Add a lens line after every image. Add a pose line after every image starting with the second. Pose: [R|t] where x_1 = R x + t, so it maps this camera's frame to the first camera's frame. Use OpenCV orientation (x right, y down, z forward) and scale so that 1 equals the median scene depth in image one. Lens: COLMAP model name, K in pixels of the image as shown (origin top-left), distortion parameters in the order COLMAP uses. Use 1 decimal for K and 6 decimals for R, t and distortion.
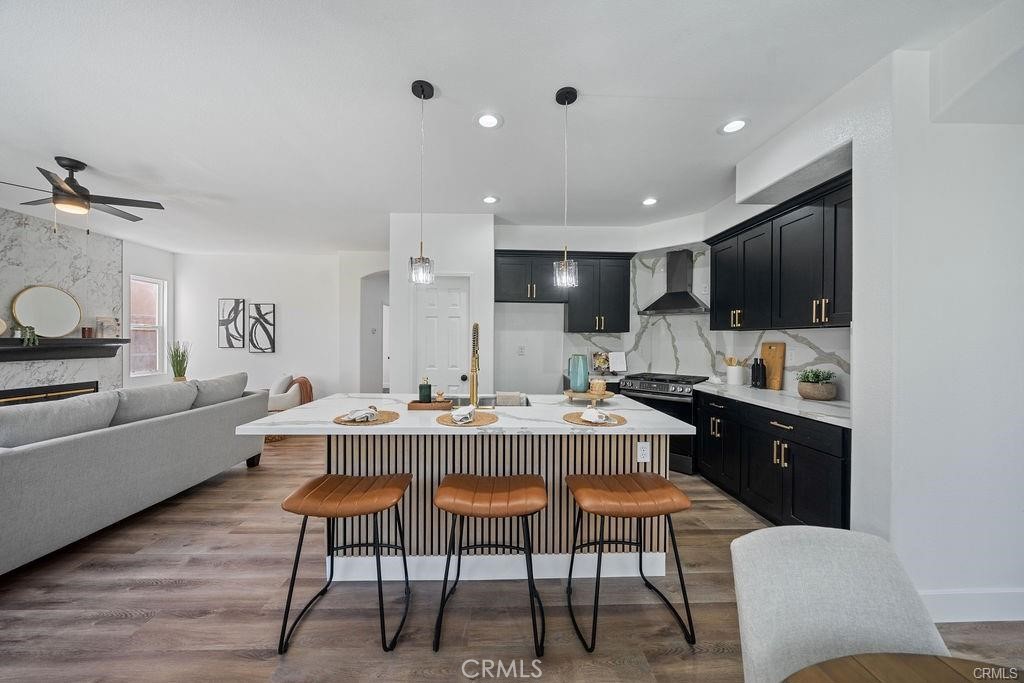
lens RADIAL K [[350.2, 0, 505.1], [0, 350.2, 342.0], [0, 0, 1]] dist [-0.005626, -0.000557]
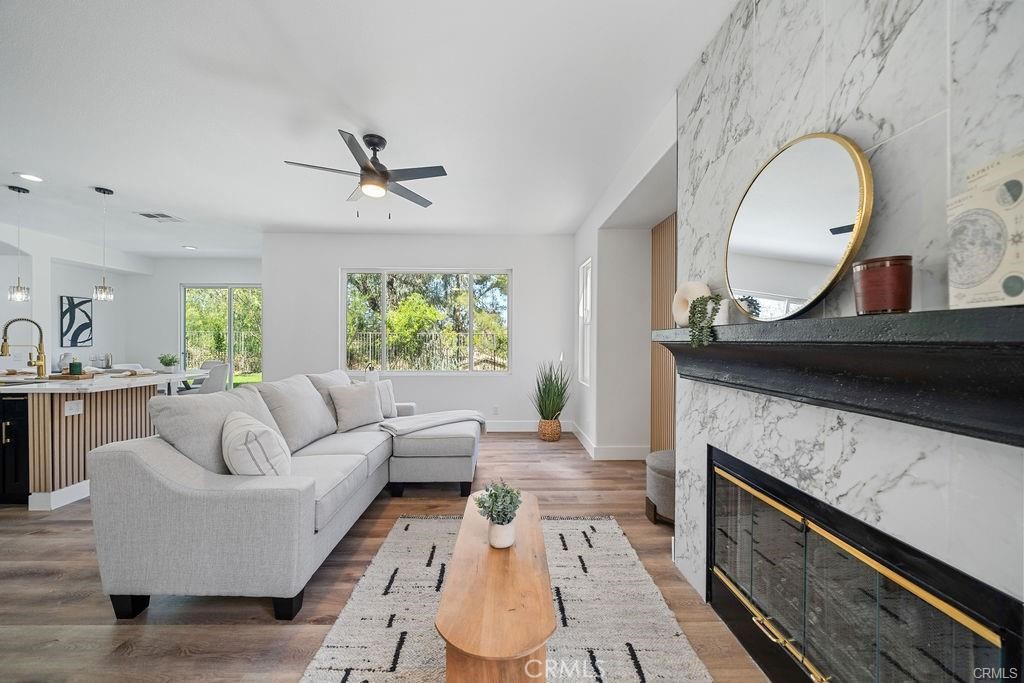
lens RADIAL K [[350.2, 0, 510.3], [0, 350.2, 340.8], [0, 0, 1]] dist [-0.005626, -0.000557]
pose [[-0.999964, -0.007585, 0.003841, -1.361656], [-0.007552, 0.999935, 0.008511, 0.002739], [-0.003905, 0.008482, -0.999956, 1.628233]]
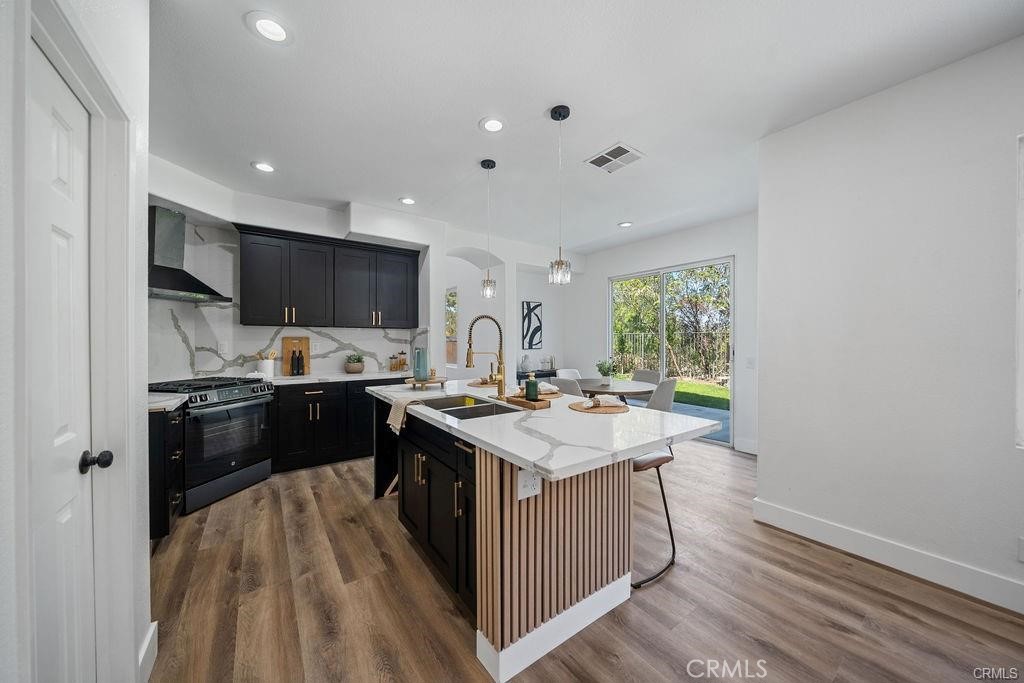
lens RADIAL K [[350.2, 0, 508.5], [0, 350.2, 340.0], [0, 0, 1]] dist [-0.005626, -0.000557]
pose [[-0.568324, -0.005657, 0.822786, -0.638186], [-0.000085, 0.999977, 0.006817, 0.003833], [-0.822805, 0.003804, -0.568311, 1.057623]]
